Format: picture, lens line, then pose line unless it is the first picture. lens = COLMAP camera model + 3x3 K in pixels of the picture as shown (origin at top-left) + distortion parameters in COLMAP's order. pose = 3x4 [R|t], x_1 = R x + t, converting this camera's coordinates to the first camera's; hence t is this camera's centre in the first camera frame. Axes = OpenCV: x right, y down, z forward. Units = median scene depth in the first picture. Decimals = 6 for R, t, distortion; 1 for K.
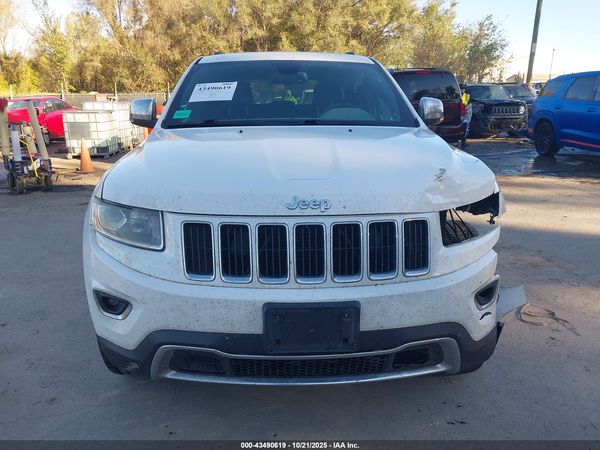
lens RADIAL K [[463.0, 0, 300.0], [0, 463.0, 223.3], [0, 0, 1]] dist [-0.008795, 0.011169]
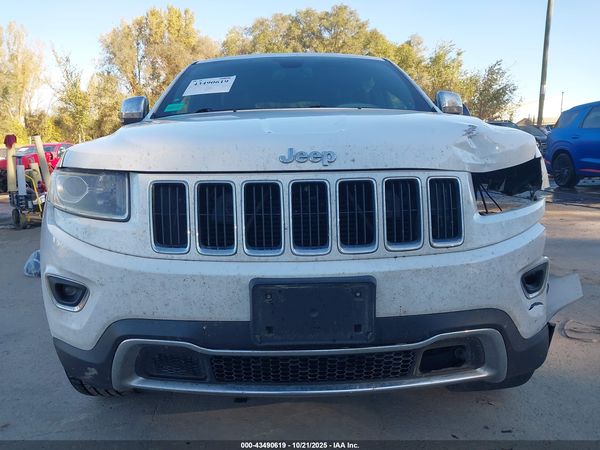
lens RADIAL K [[463.0, 0, 301.5], [0, 463.0, 226.7], [0, 0, 1]] dist [-0.008795, 0.011169]
pose [[0.999602, -0.012468, -0.025306, 0.023629], [0.009937, 0.995158, -0.097782, 0.141185], [0.026403, 0.097492, 0.994886, 0.194356]]
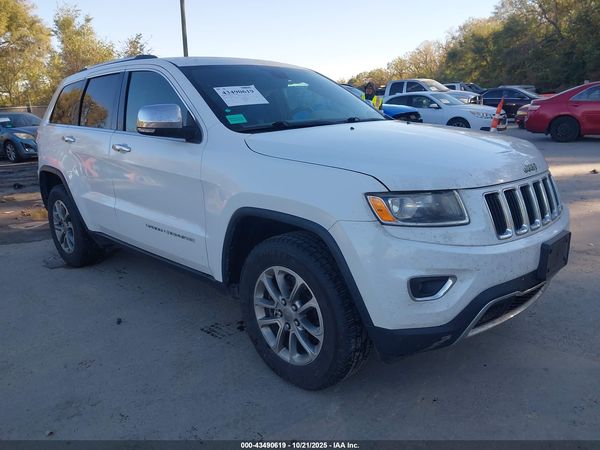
lens RADIAL K [[463.0, 0, 301.5], [0, 463.0, 226.2], [0, 0, 1]] dist [-0.008795, 0.011169]
pose [[0.736059, -0.184295, 0.651347, -1.257573], [0.203491, 0.977960, 0.046751, -0.066587], [-0.645608, 0.098132, 0.757338, 0.369302]]
